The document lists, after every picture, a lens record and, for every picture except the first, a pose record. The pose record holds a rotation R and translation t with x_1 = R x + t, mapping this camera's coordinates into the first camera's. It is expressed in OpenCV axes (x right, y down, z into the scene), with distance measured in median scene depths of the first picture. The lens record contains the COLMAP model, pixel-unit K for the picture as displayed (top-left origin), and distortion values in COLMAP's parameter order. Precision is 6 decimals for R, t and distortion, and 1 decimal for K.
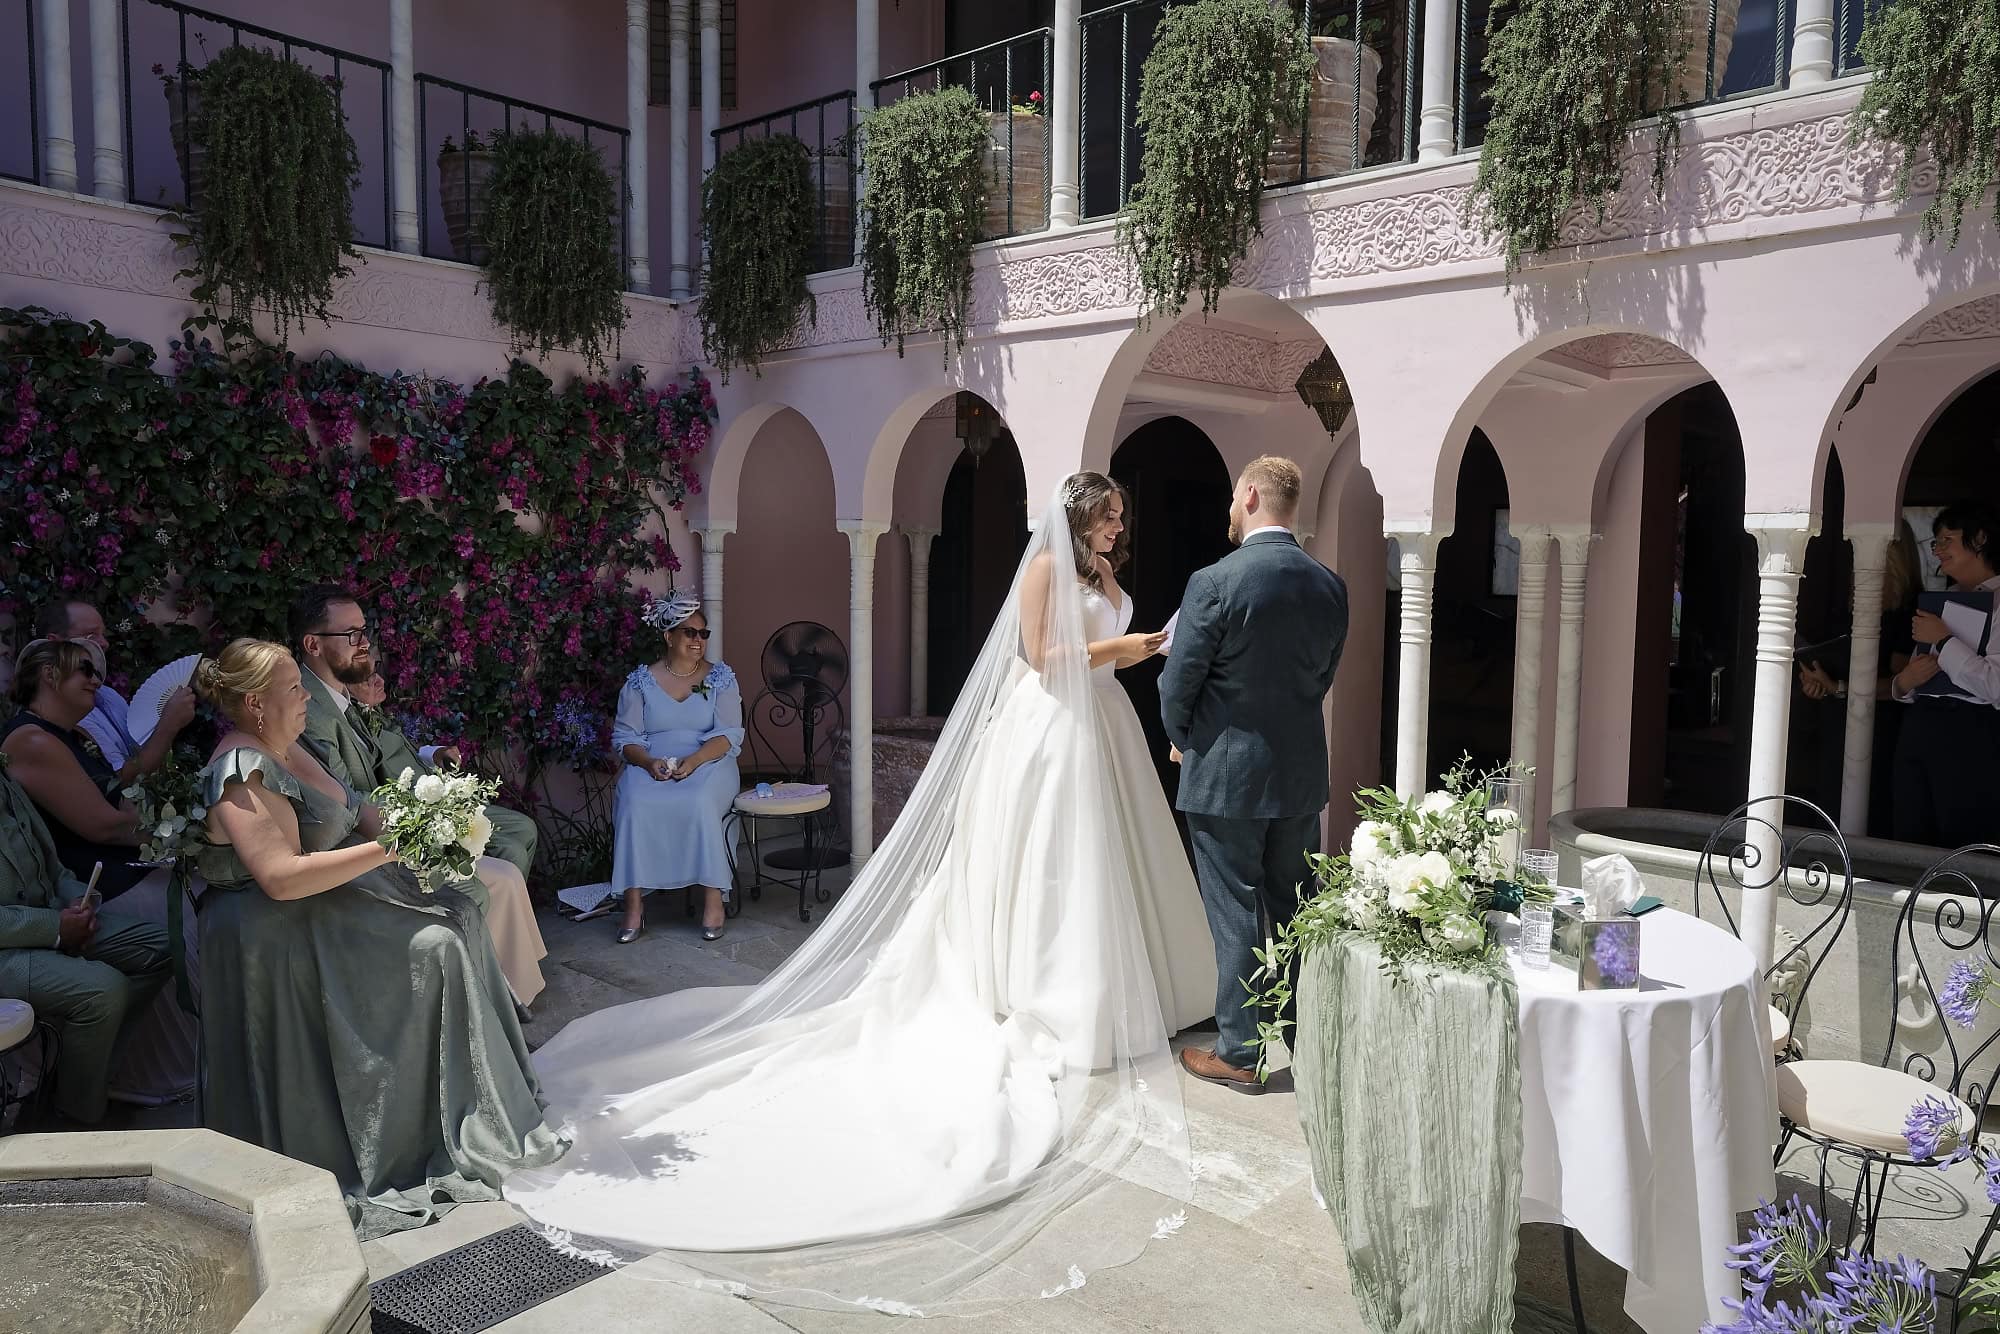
lens RADIAL K [[1407.6, 0, 982.6], [0, 1407.6, 674.3], [0, 0, 1]] dist [-0.036723, 0.055995]
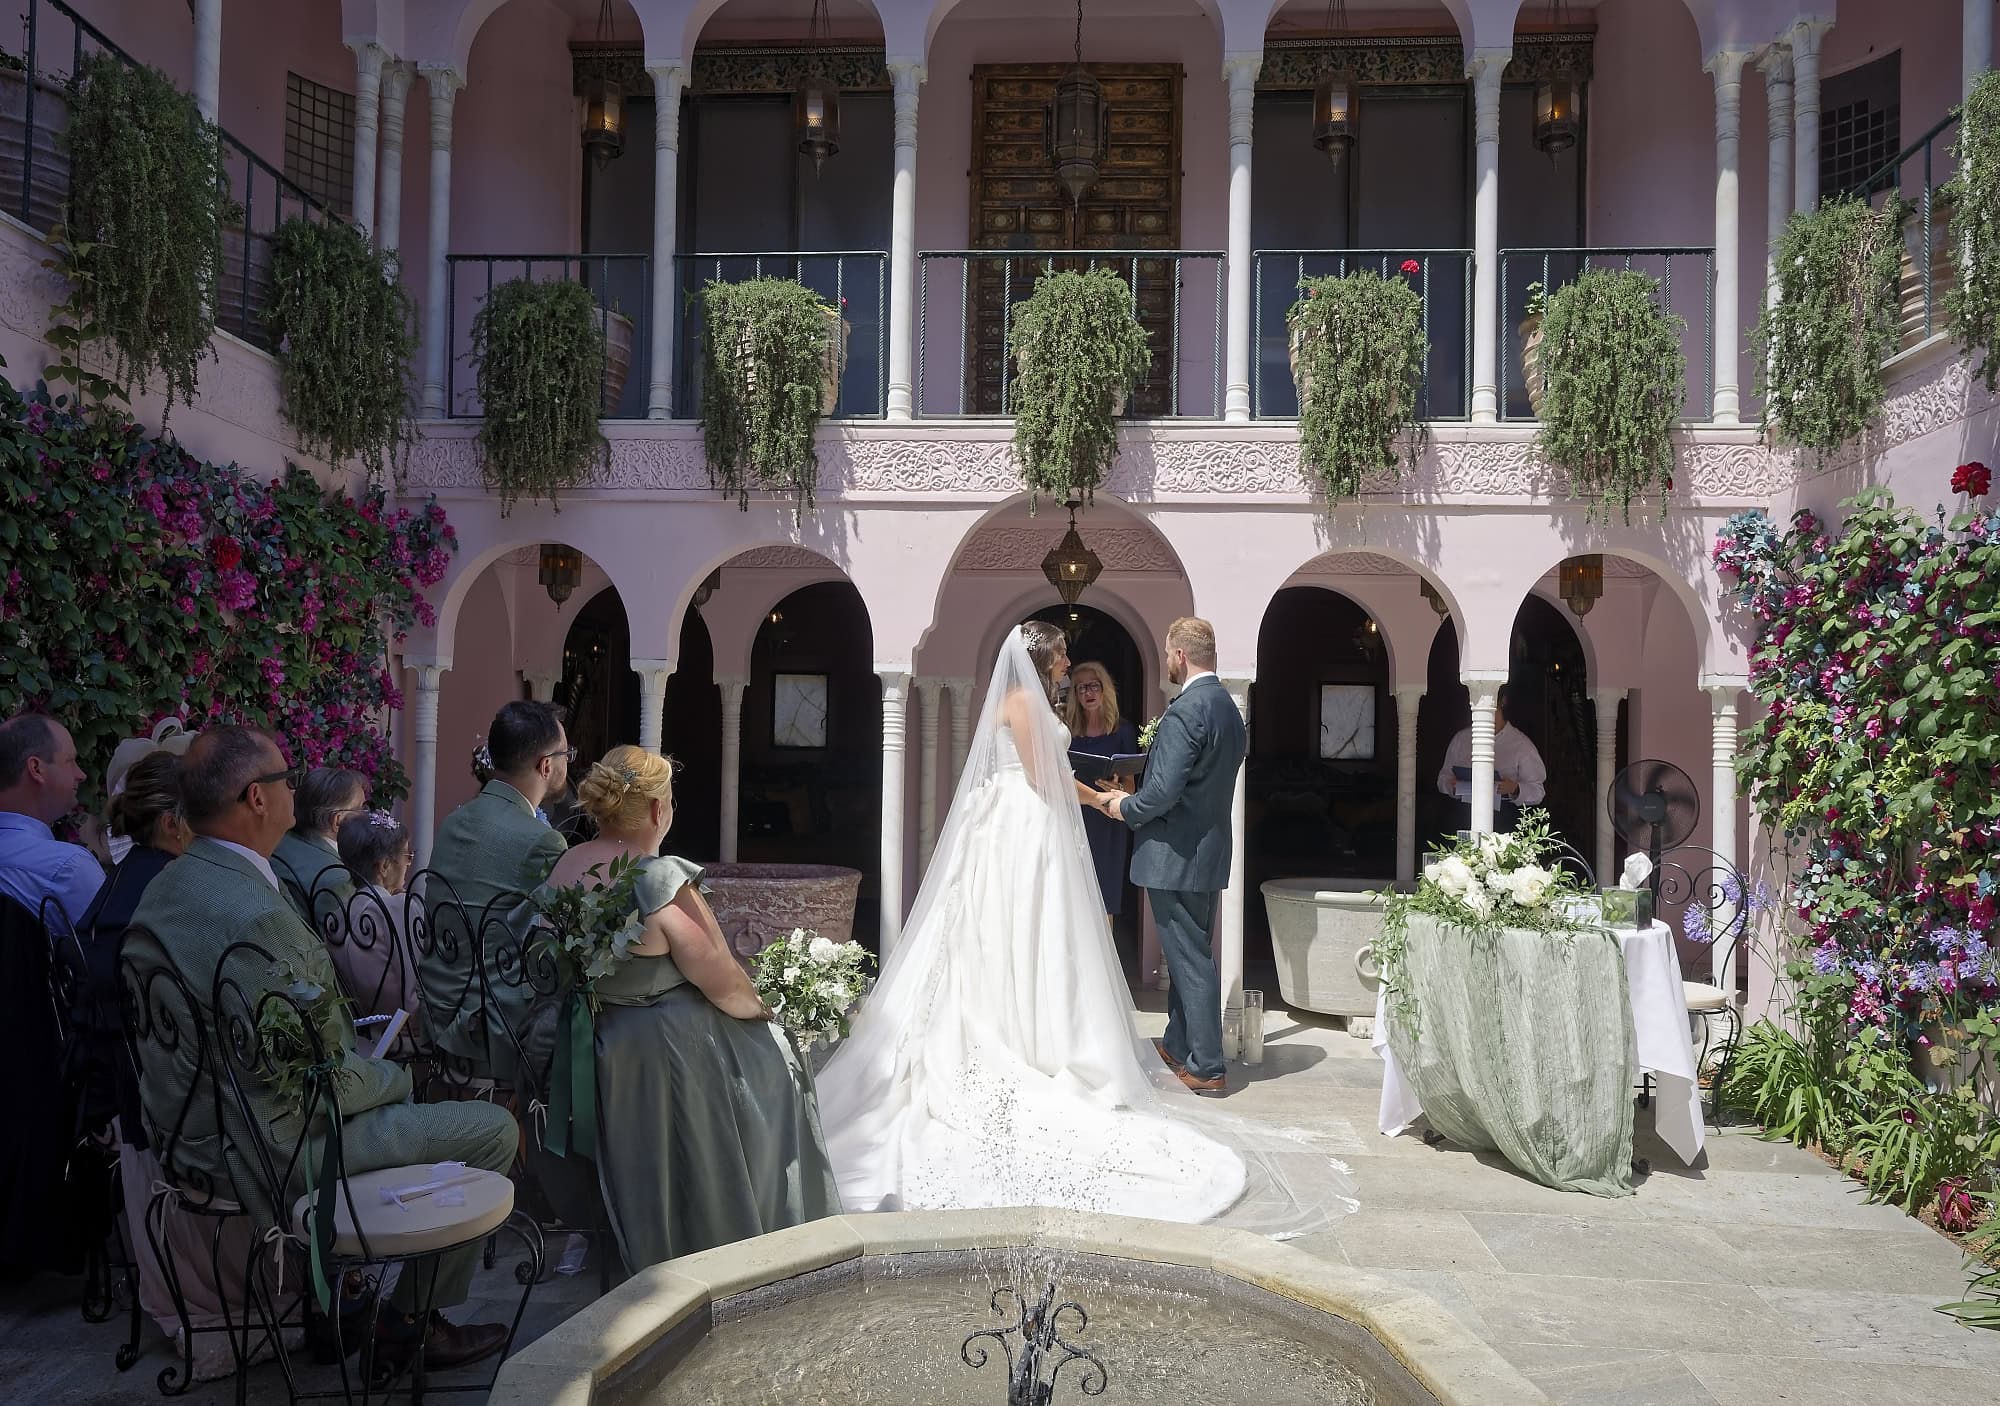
lens RADIAL K [[1400.2, 0, 1001.3], [0, 1400.2, 711.3], [0, 0, 1]] dist [-0.039573, 0.007898]
pose [[0.777748, 0.017255, 0.628339, -0.737874], [0.046853, 0.995251, -0.085325, 0.036188], [-0.626828, 0.095801, 0.773246, 0.080374]]
